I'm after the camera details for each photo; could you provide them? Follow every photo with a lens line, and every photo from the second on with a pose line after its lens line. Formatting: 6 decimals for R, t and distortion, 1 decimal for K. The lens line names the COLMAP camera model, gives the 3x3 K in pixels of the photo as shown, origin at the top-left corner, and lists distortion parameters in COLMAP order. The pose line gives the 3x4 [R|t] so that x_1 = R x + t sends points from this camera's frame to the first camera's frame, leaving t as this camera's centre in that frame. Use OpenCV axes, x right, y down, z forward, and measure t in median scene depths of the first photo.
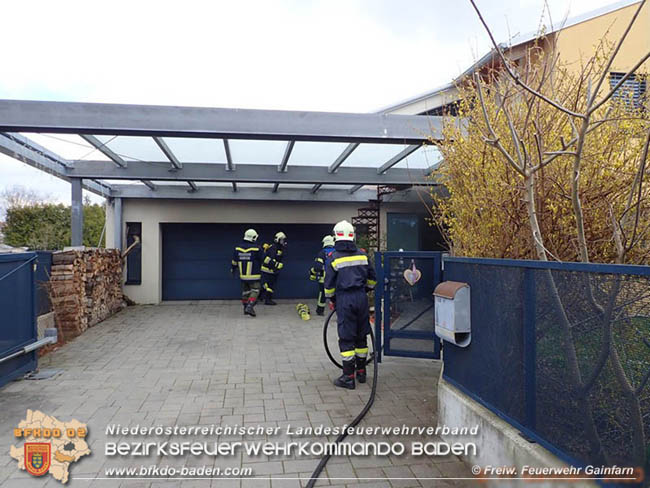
lens RADIAL K [[486.0, 0, 325.0], [0, 486.0, 244.0], [0, 0, 1]] dist [0.005048, -0.004651]
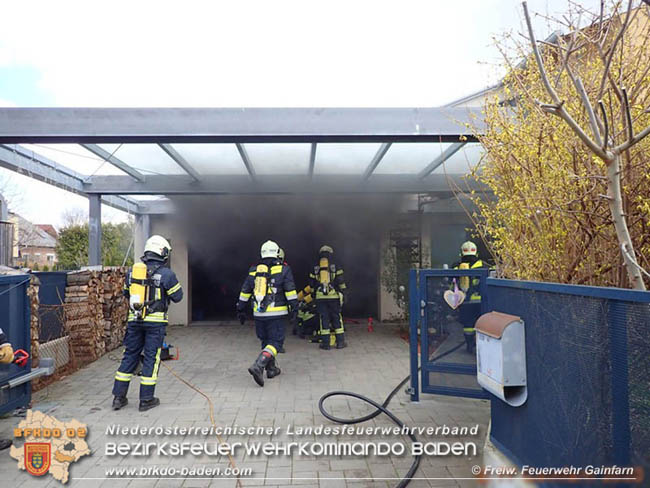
lens RADIAL K [[486.0, 0, 325.0], [0, 486.0, 244.0], [0, 0, 1]] dist [0.005048, -0.004651]
pose [[0.994596, -0.015322, -0.102686, 0.035843], [0.012315, 0.999478, -0.029861, -0.004071], [0.103090, 0.028435, 0.994266, 0.111341]]
